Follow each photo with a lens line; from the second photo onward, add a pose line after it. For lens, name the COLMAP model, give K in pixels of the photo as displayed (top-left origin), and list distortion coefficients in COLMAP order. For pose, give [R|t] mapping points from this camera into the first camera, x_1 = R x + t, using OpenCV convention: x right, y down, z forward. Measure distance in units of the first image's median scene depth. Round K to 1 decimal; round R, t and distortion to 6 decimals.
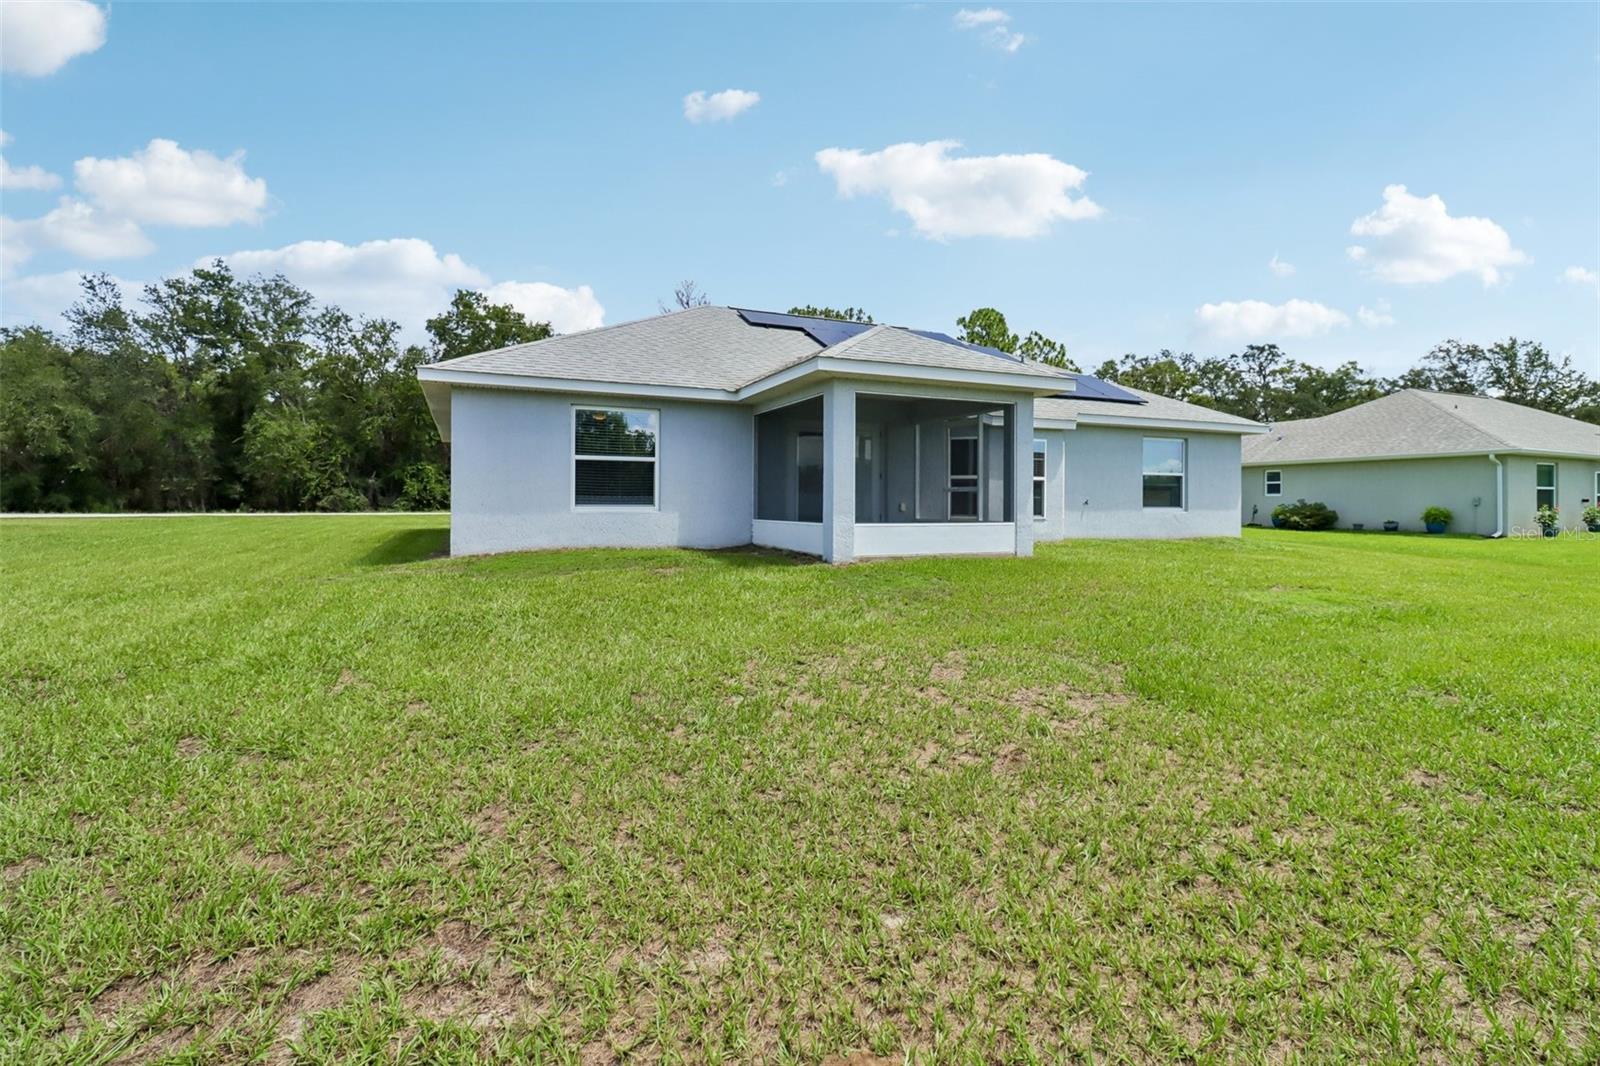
lens RADIAL K [[740.5, 0, 797.4], [0, 740.5, 503.3], [0, 0, 1]] dist [0.020858, -0.015148]
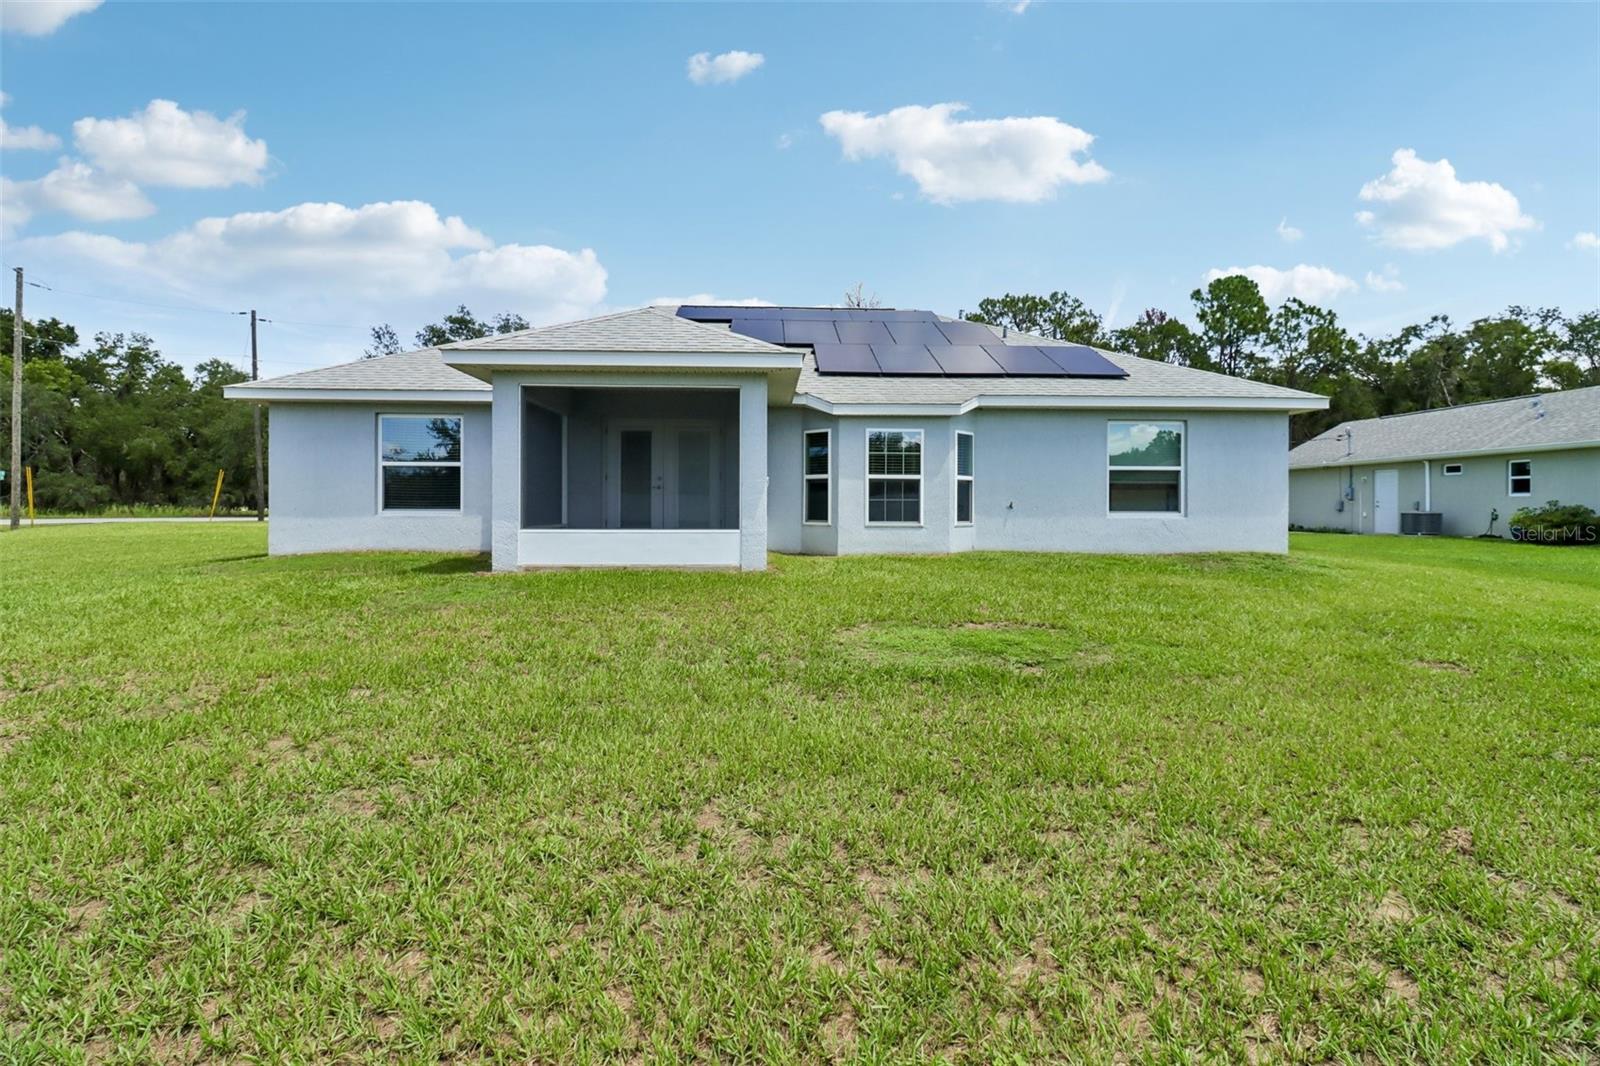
lens RADIAL K [[740.5, 0, 797.4], [0, 740.5, 503.3], [0, 0, 1]] dist [0.020858, -0.015148]
pose [[0.936899, -0.002338, -0.349592, 0.424144], [0.000753, 0.999989, -0.004668, -0.000374], [0.349599, 0.004110, 0.936890, 0.154784]]
